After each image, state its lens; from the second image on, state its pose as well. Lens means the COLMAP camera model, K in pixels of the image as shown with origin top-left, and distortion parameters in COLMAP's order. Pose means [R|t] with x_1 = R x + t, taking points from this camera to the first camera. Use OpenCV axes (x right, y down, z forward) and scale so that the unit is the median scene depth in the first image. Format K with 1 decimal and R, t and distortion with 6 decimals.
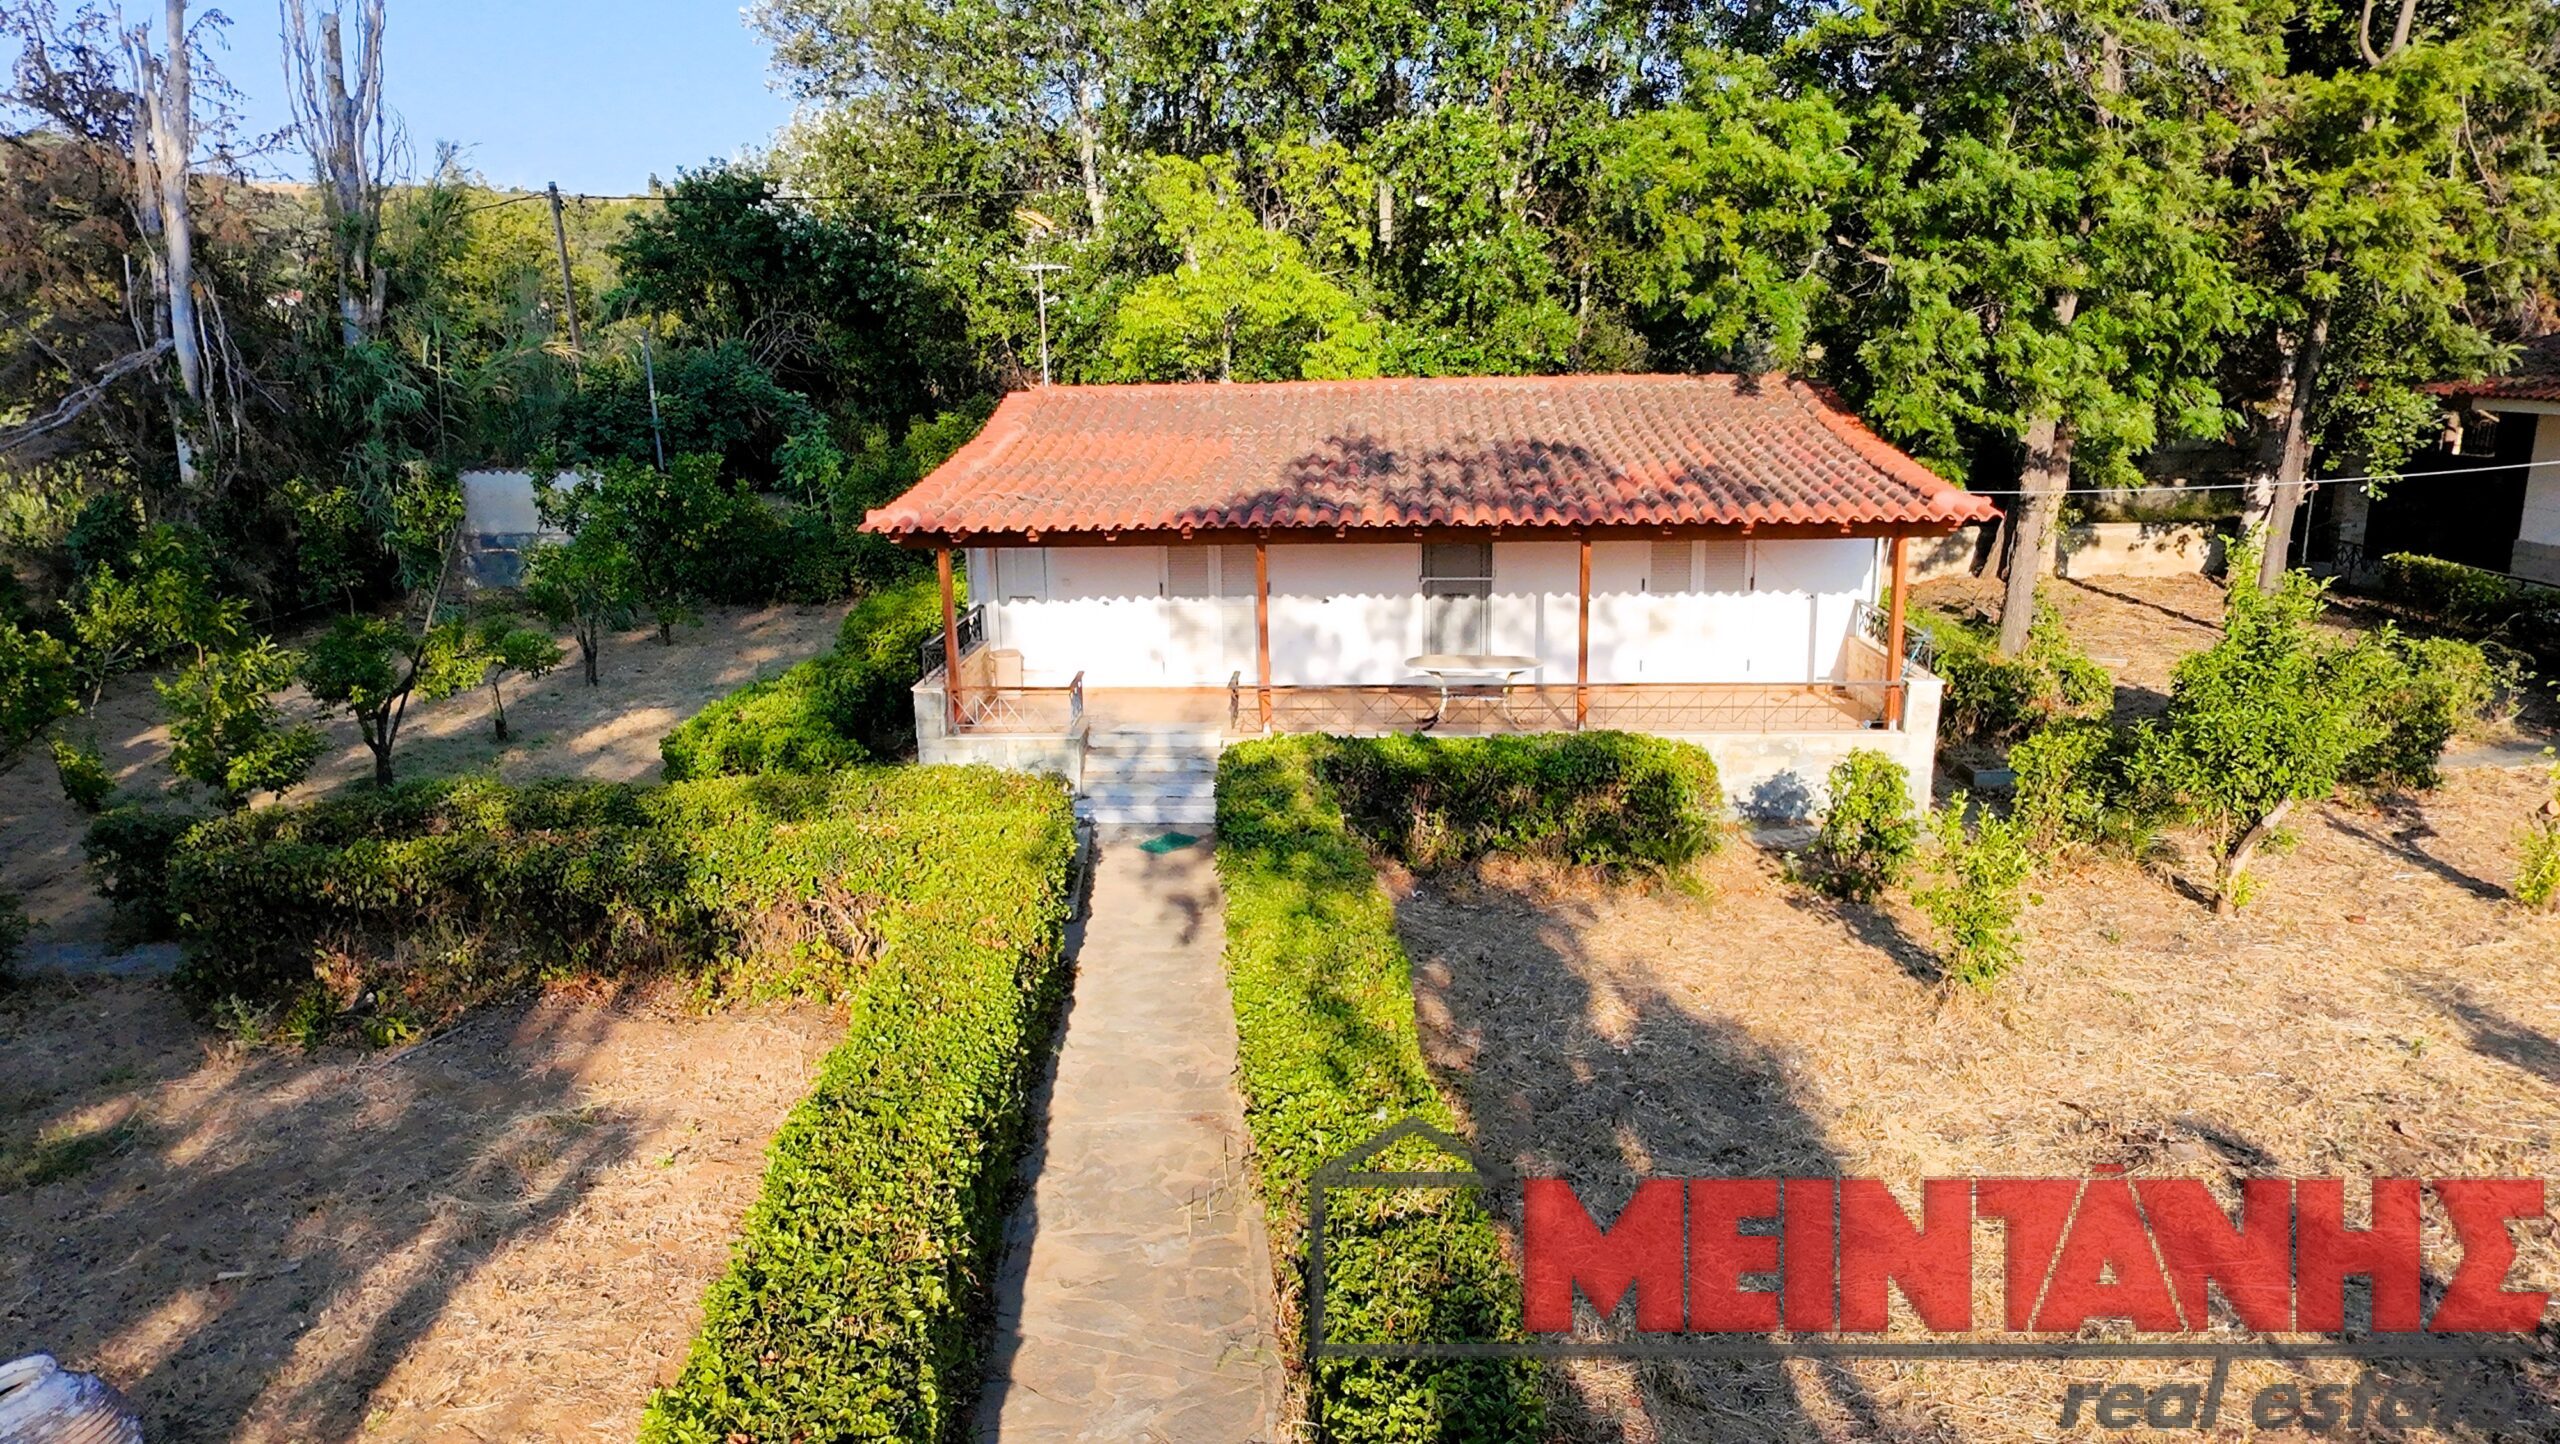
lens RADIAL K [[1622.7, 0, 1280.0], [0, 1622.7, 722.0], [0, 0, 1]] dist [0.000240, -0.001283]
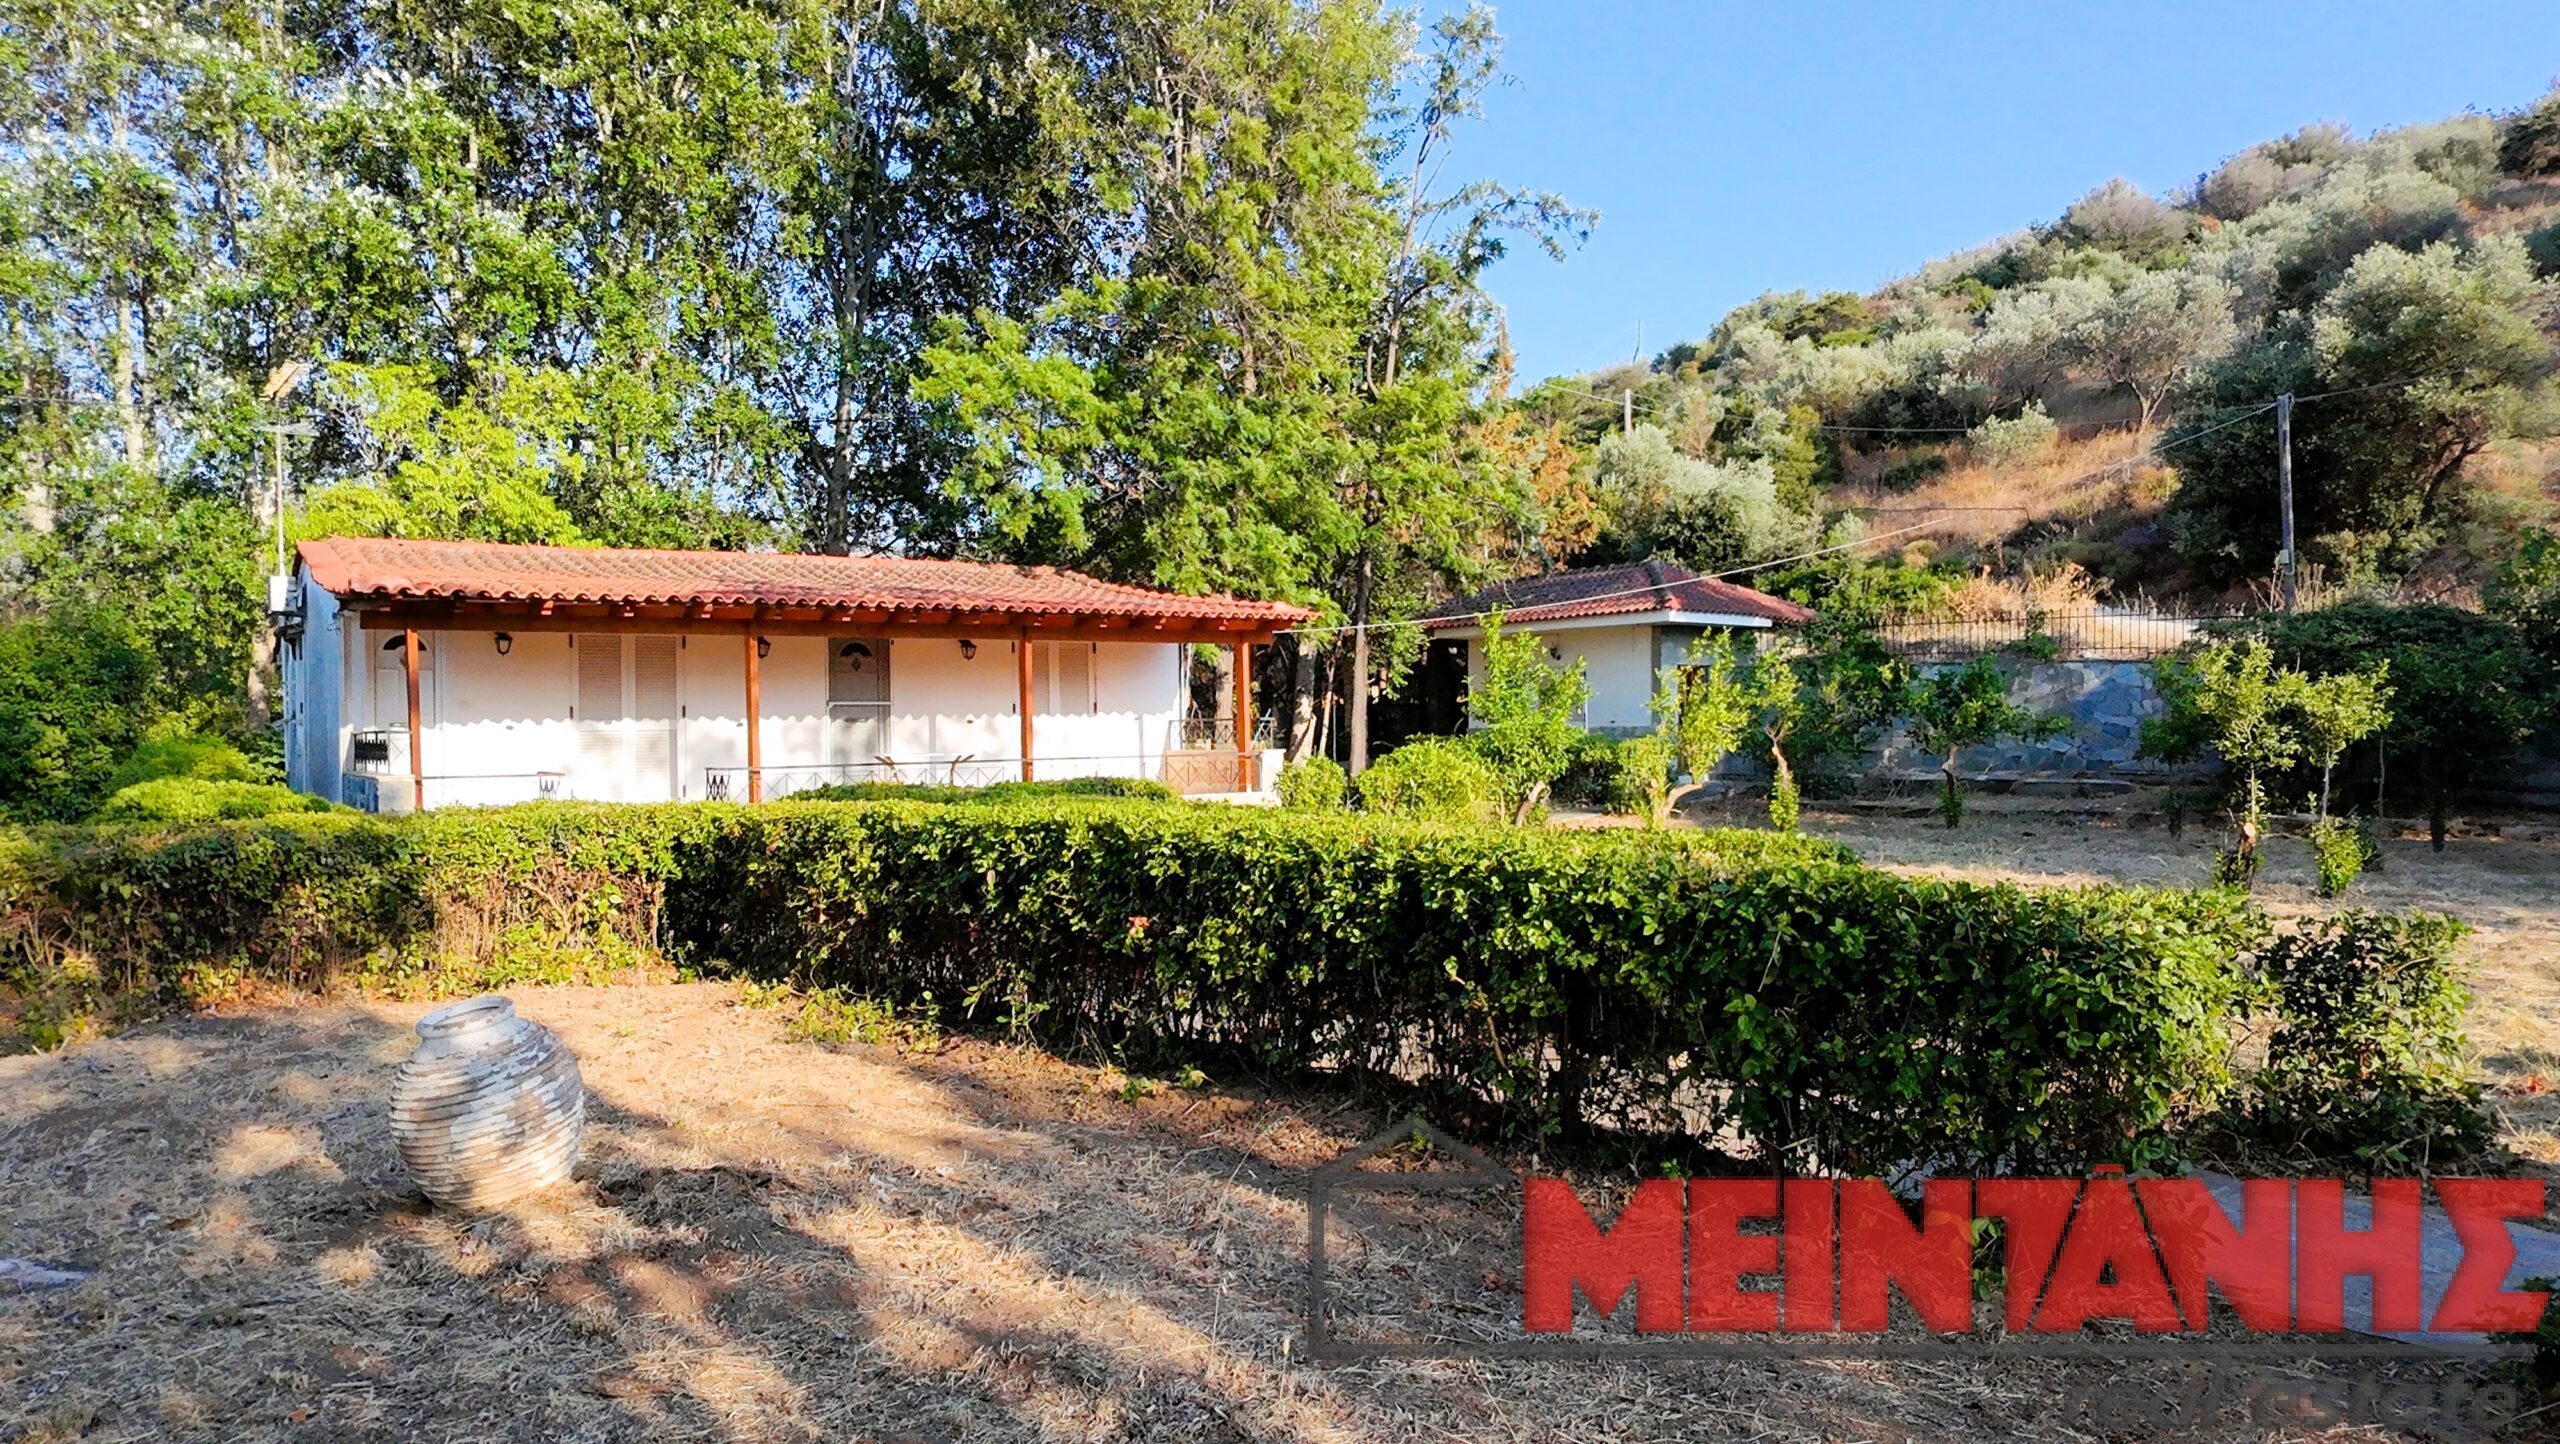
lens RADIAL K [[1622.7, 0, 1280.0], [0, 1622.7, 722.0], [0, 0, 1]] dist [0.000240, -0.001283]
pose [[0.781801, 0.008163, 0.623475, -0.346952], [0.138831, 0.972535, -0.186819, 0.164176], [-0.607876, 0.232613, 0.759196, -0.009564]]
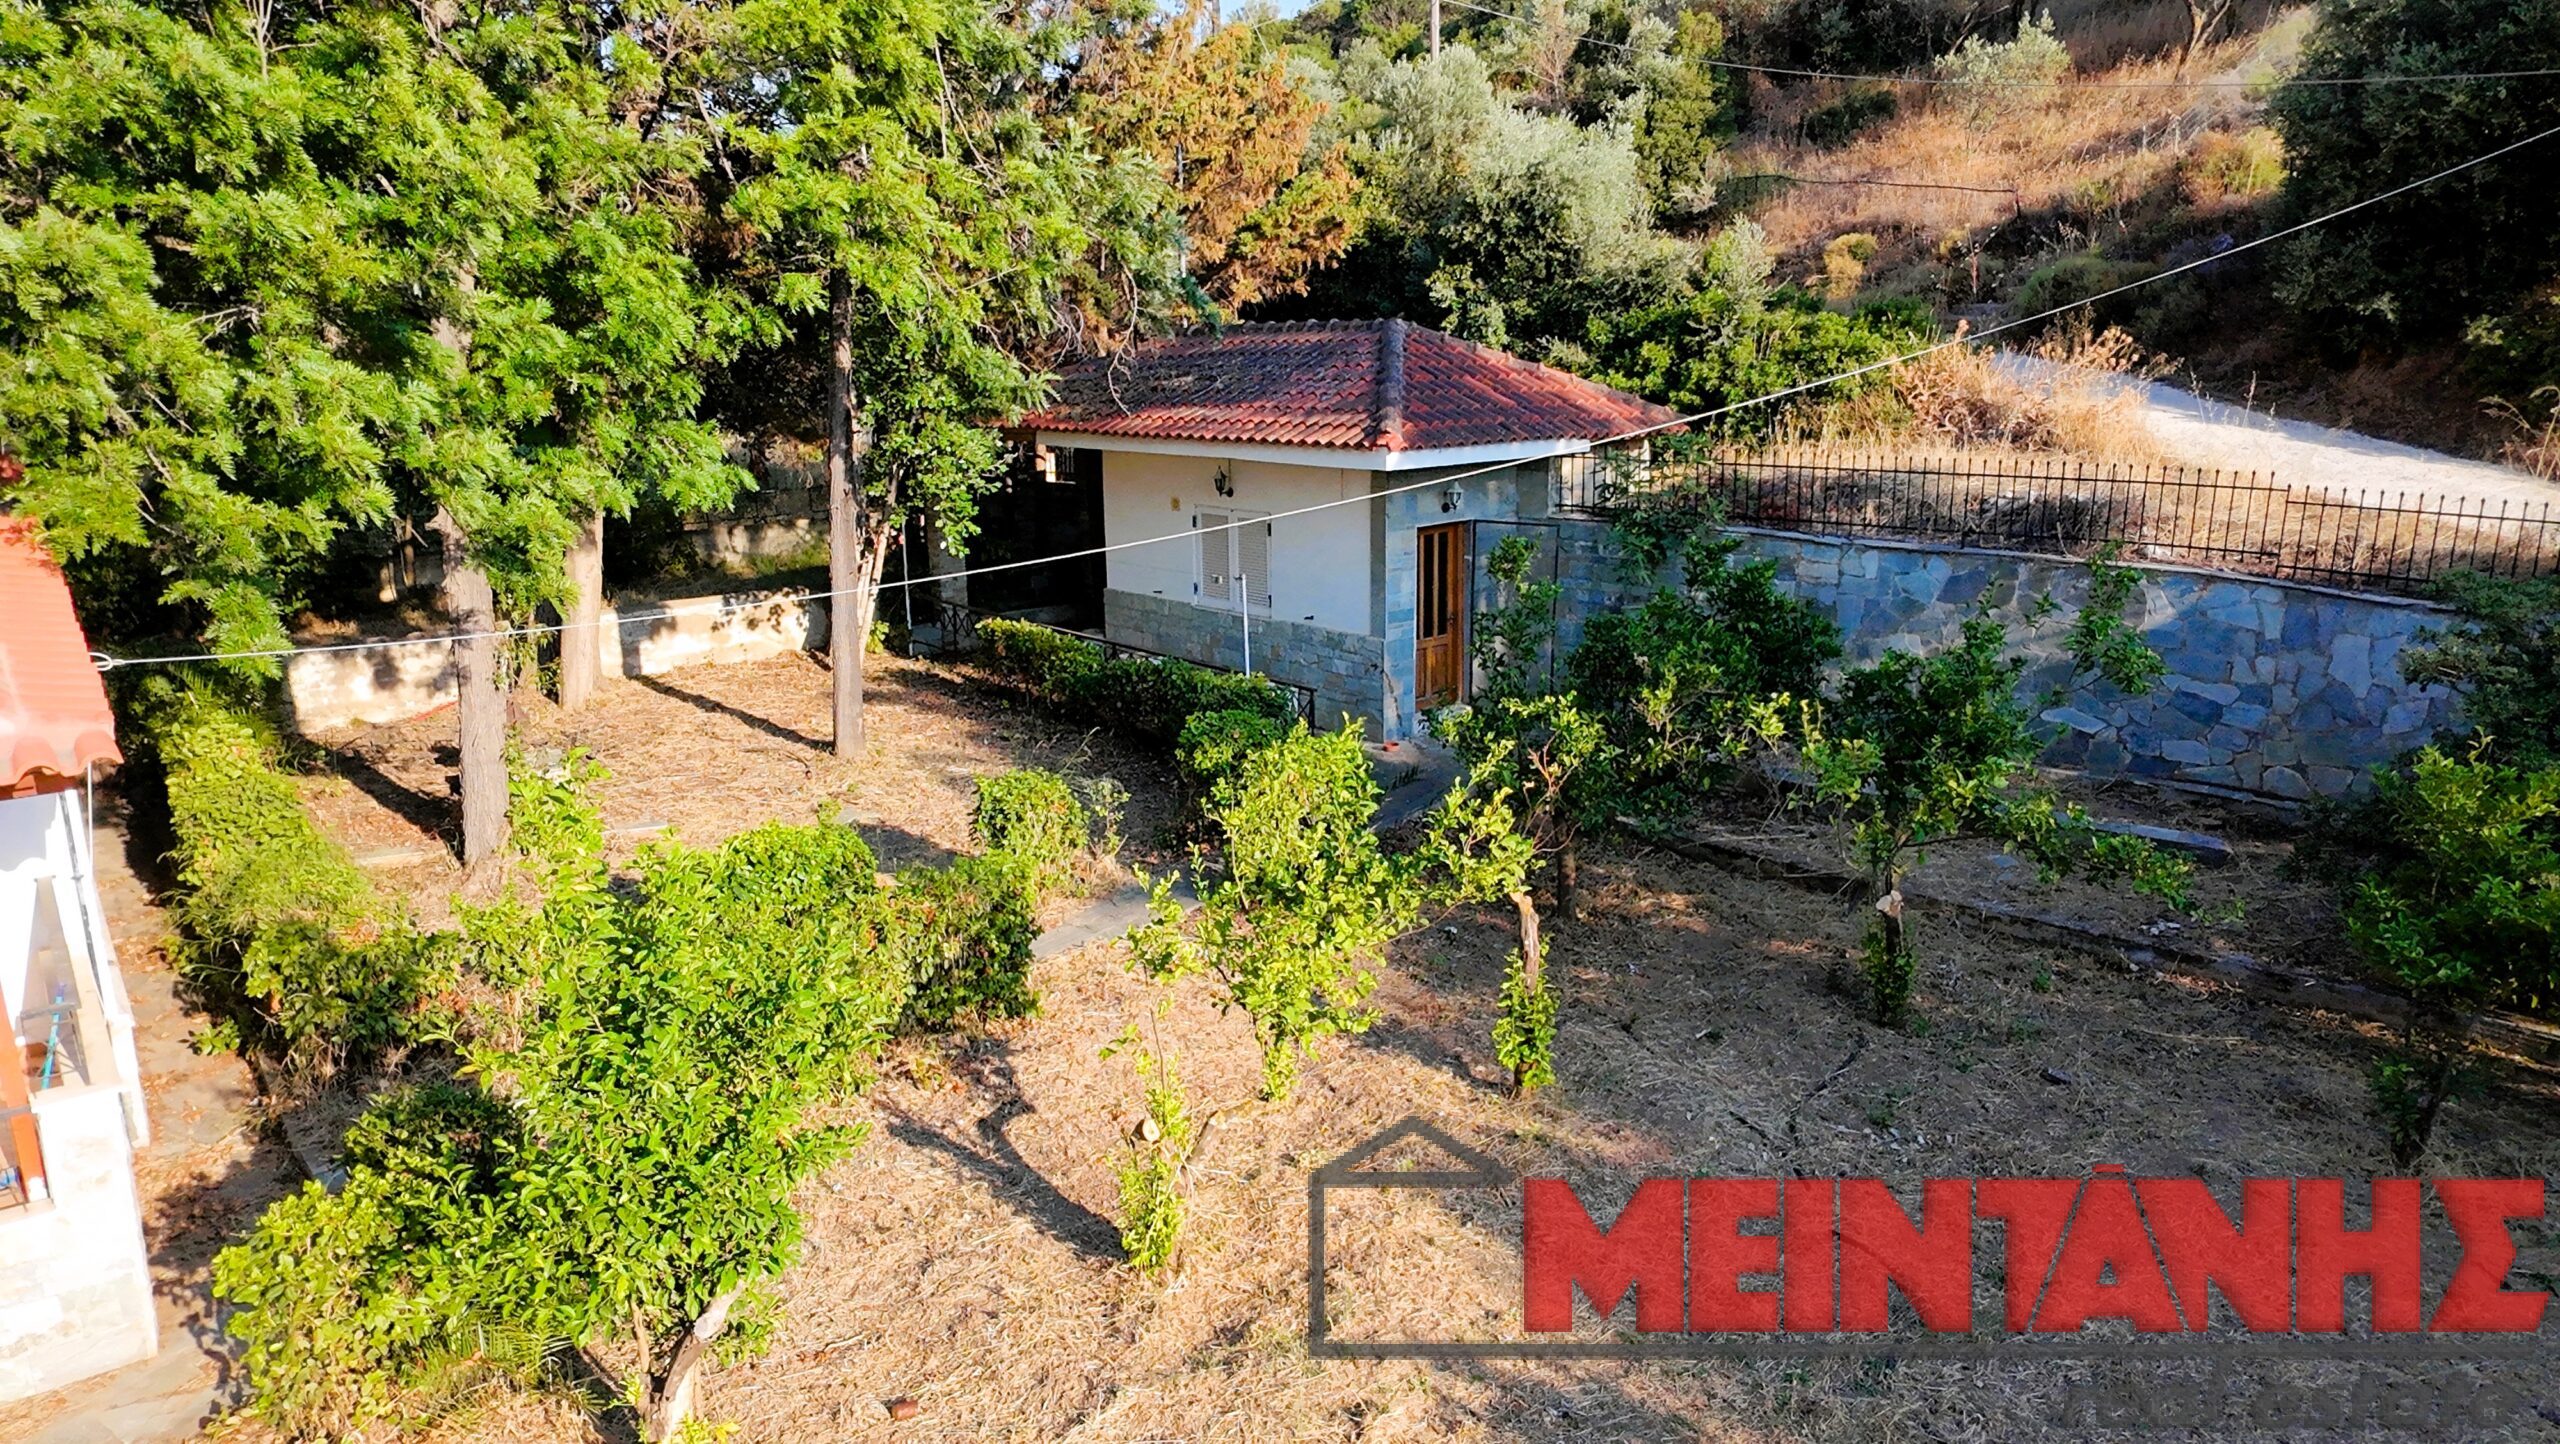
lens RADIAL K [[1646.9, 0, 1295.9], [0, 1646.9, 717.0], [0, 0, 1]] dist [0.005957, -0.005152]
pose [[0.737474, -0.144856, 0.659658, 0.292920], [0.155079, 0.986950, 0.043355, -0.082114], [-0.657330, 0.070326, 0.750314, 0.323974]]
